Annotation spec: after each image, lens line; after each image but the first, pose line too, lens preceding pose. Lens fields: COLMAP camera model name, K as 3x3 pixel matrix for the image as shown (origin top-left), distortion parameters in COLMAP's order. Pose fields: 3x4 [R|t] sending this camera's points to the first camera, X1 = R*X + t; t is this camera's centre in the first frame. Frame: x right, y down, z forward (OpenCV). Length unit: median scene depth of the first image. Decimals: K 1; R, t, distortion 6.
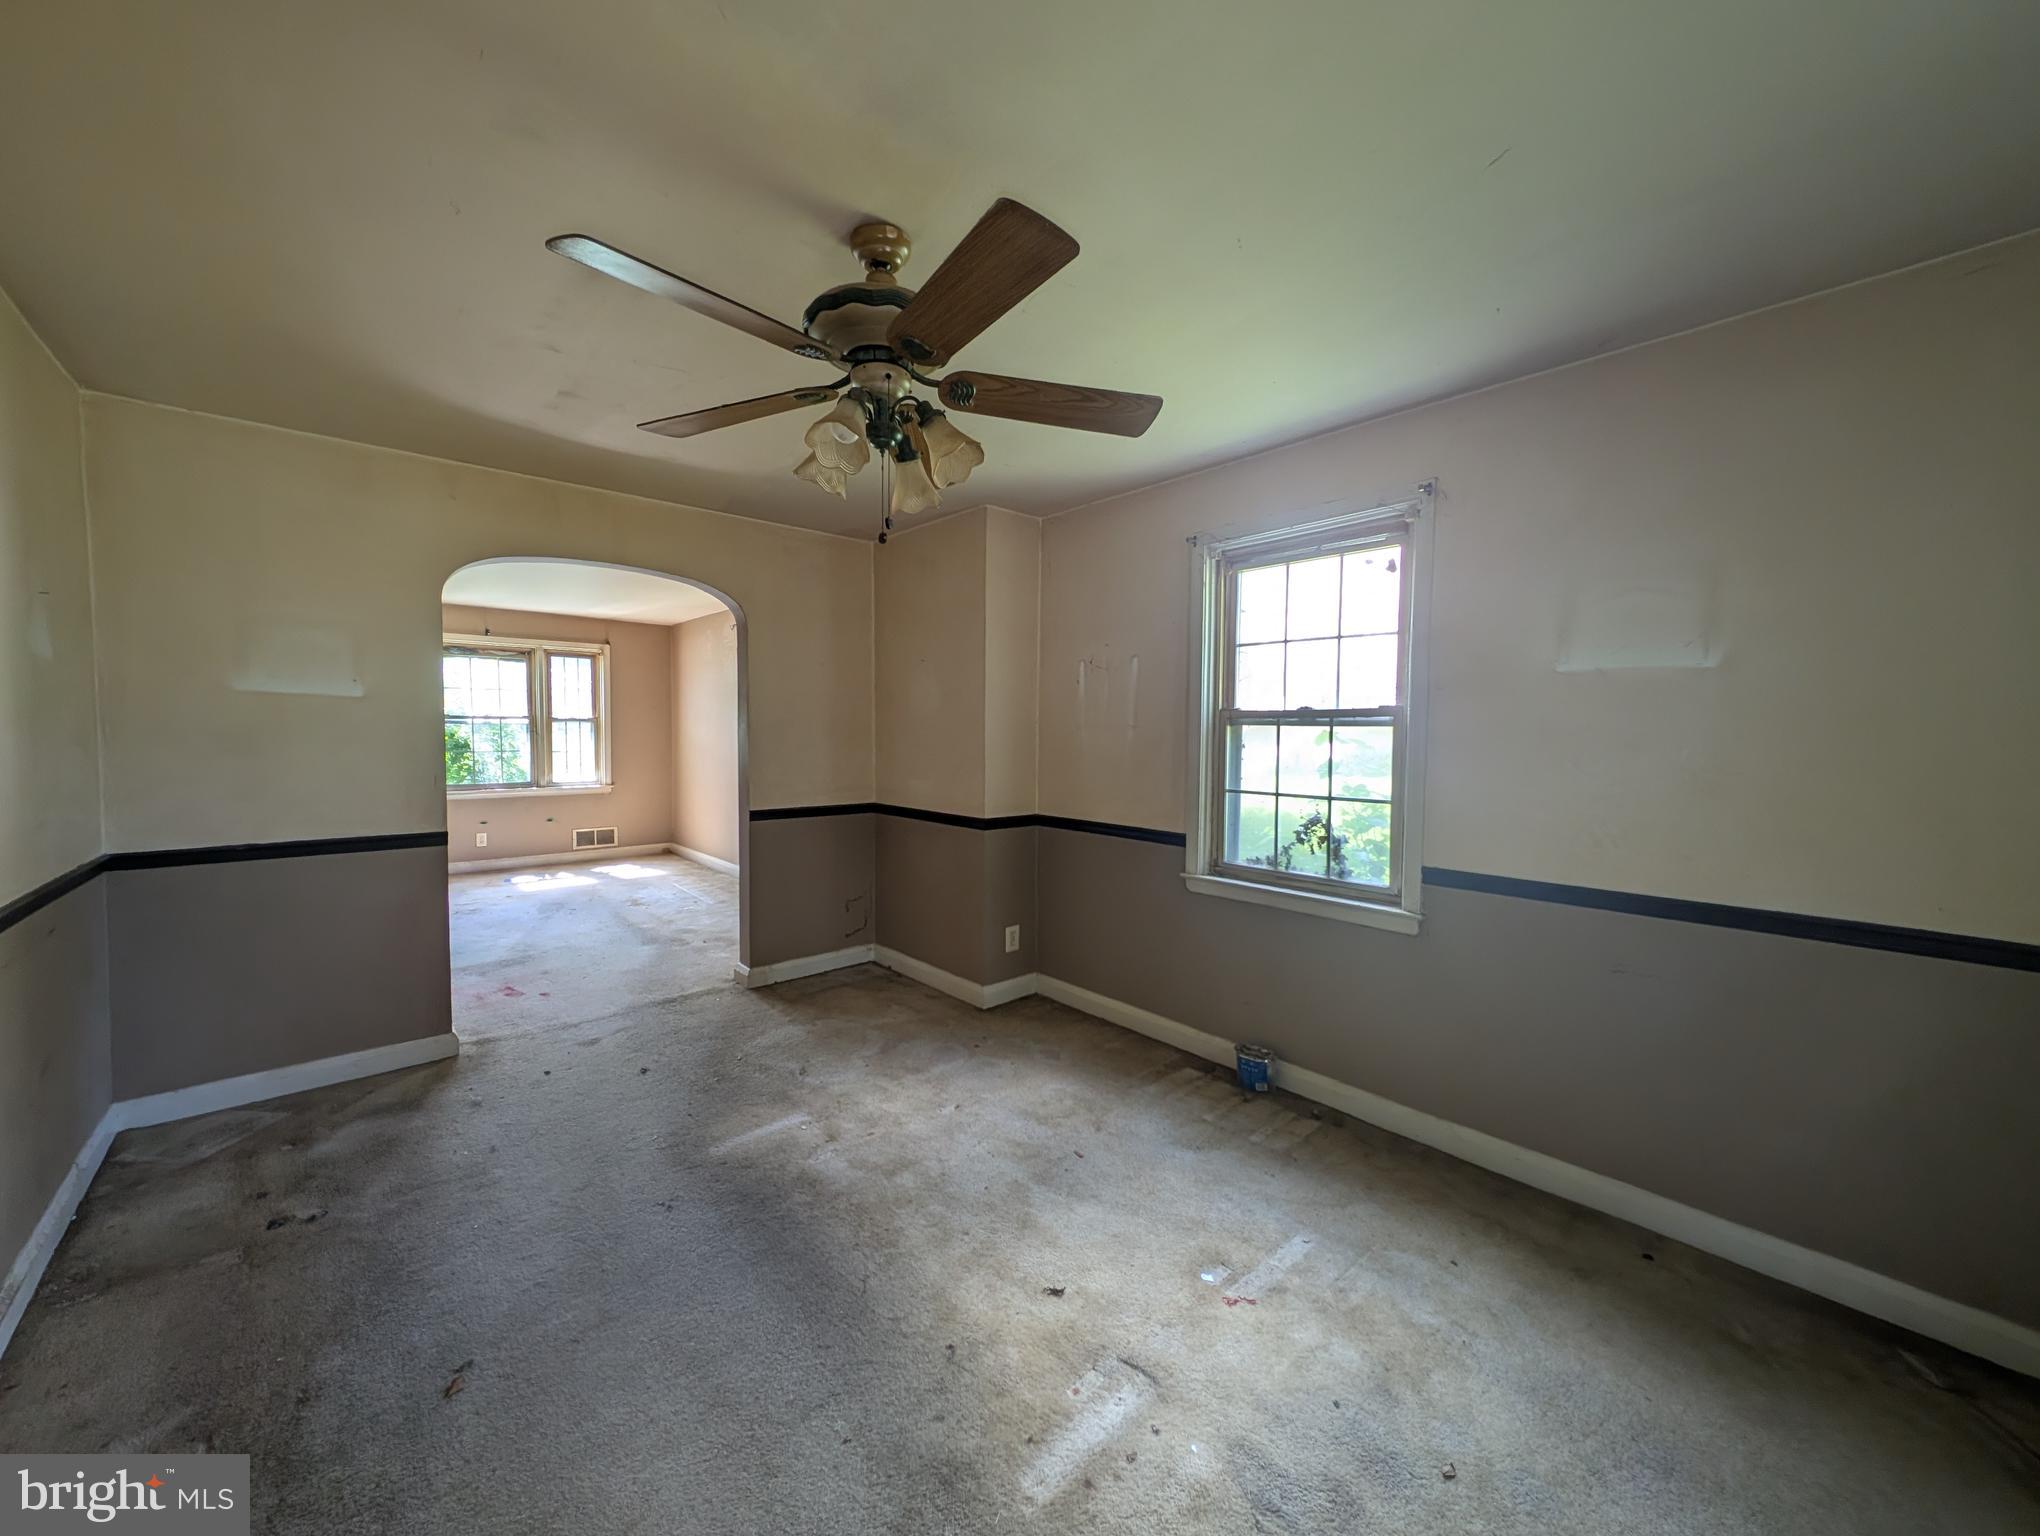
lens RADIAL K [[769.8, 0, 987.1], [0, 769.8, 757.1], [0, 0, 1]] dist [0.006390, -0.001395]
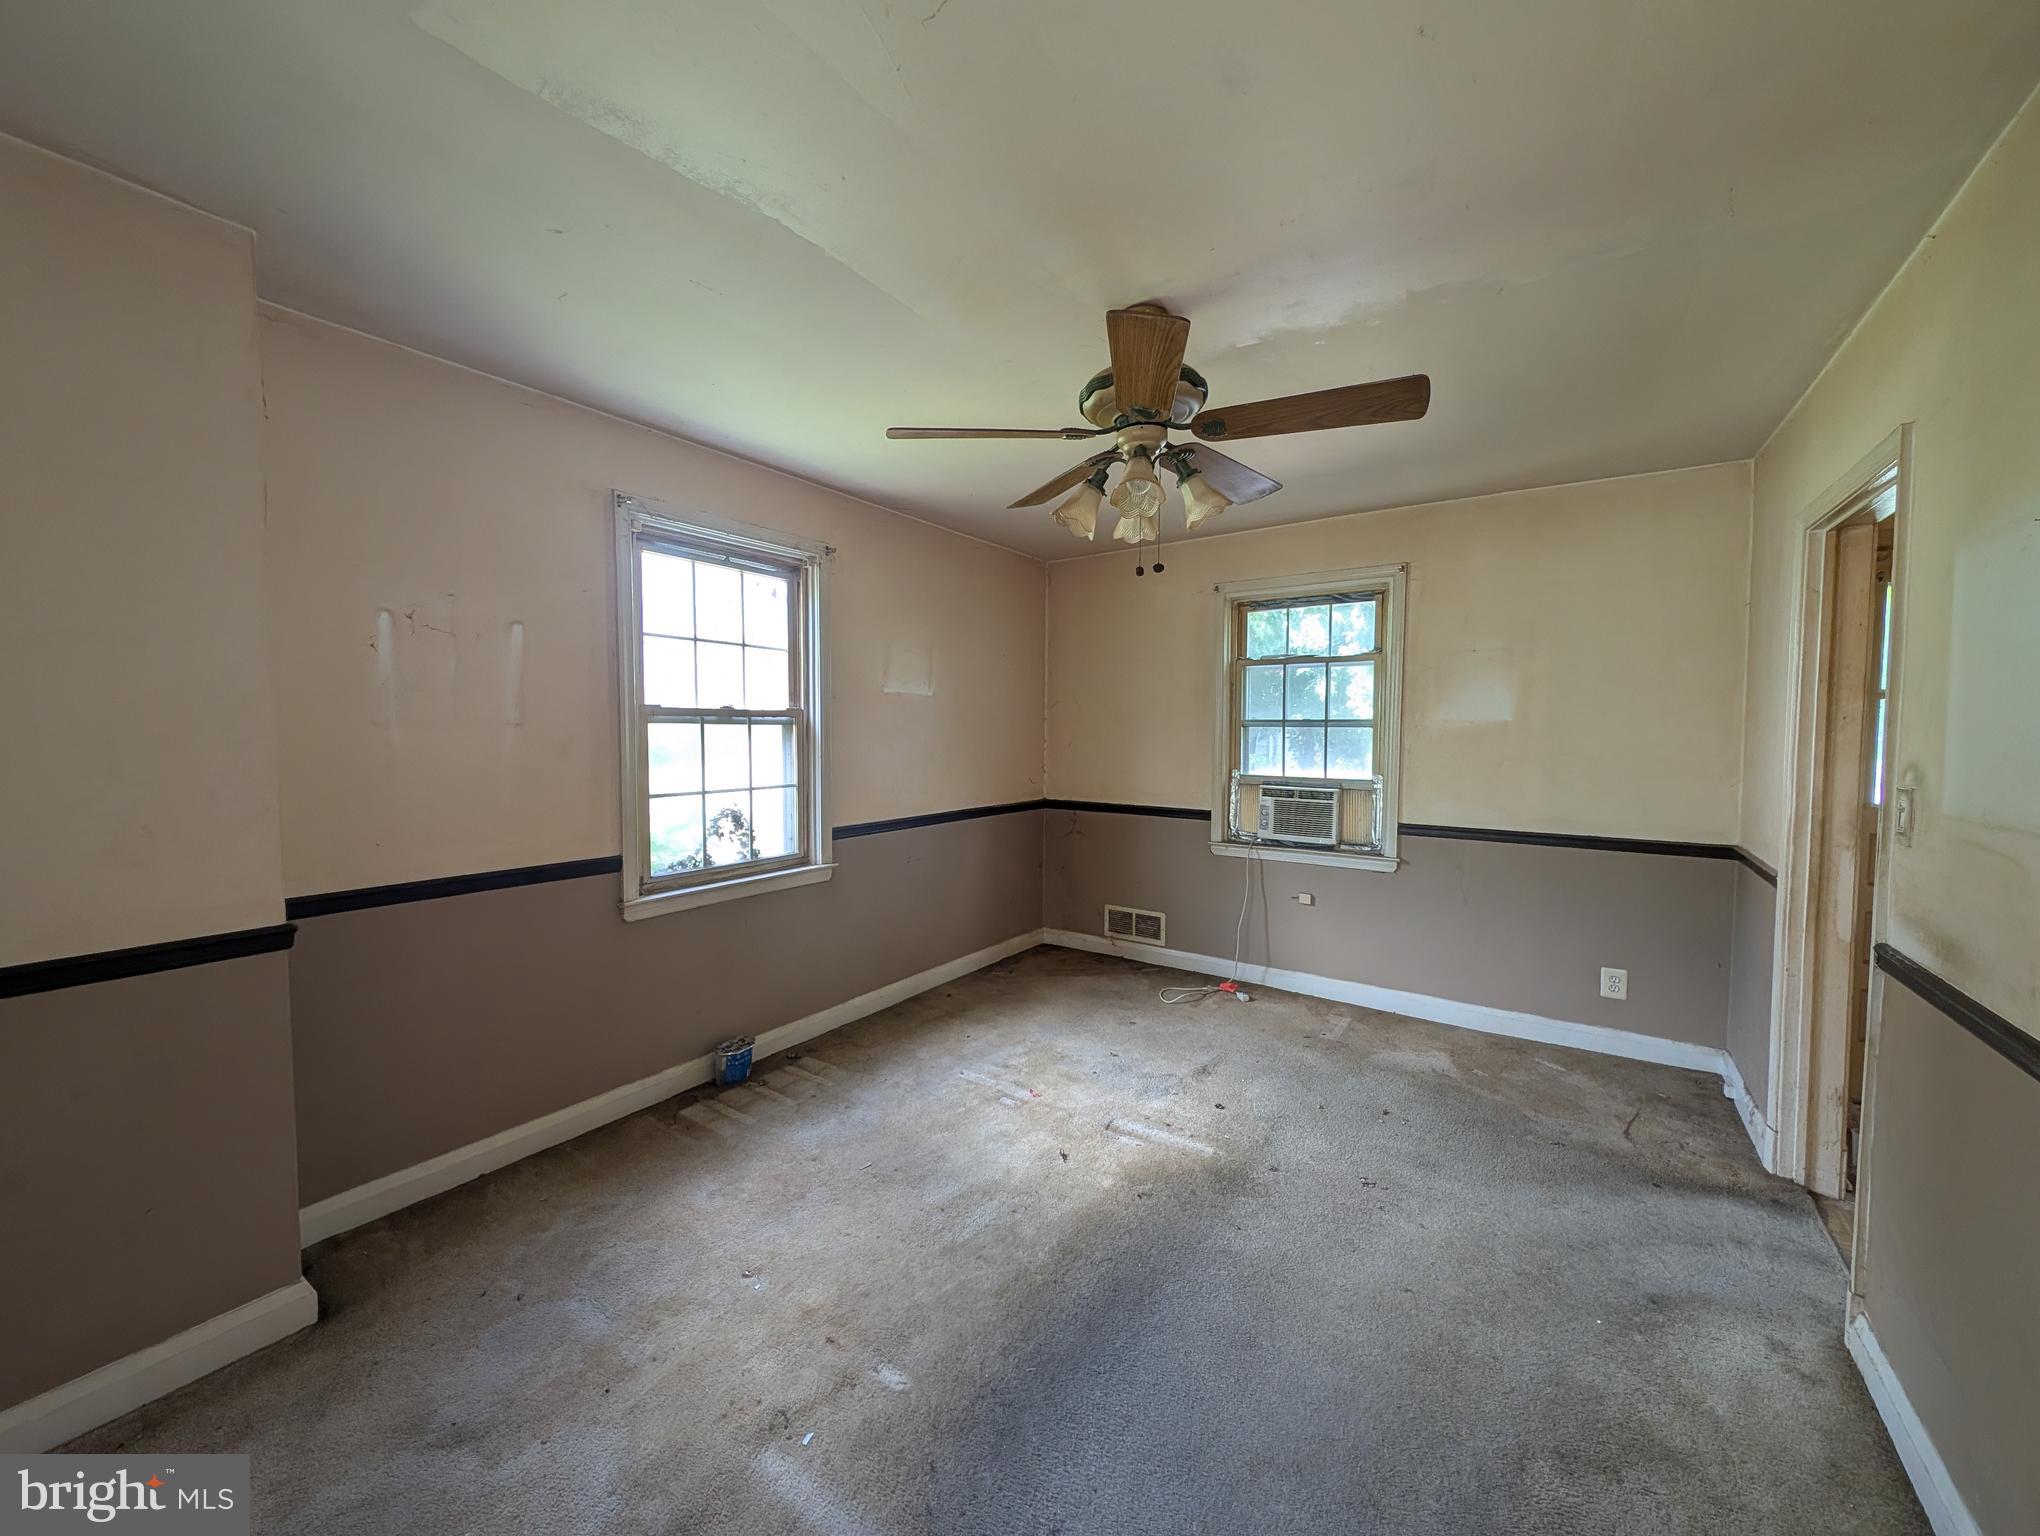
lens RADIAL K [[769.8, 0, 1050.5], [0, 769.8, 765.3], [0, 0, 1]] dist [0.006390, -0.001395]
pose [[-0.282714, -0.054442, 0.957658, -0.723433], [0.033534, 0.997217, 0.066590, -0.039076], [-0.958618, 0.050940, -0.280101, 0.866964]]
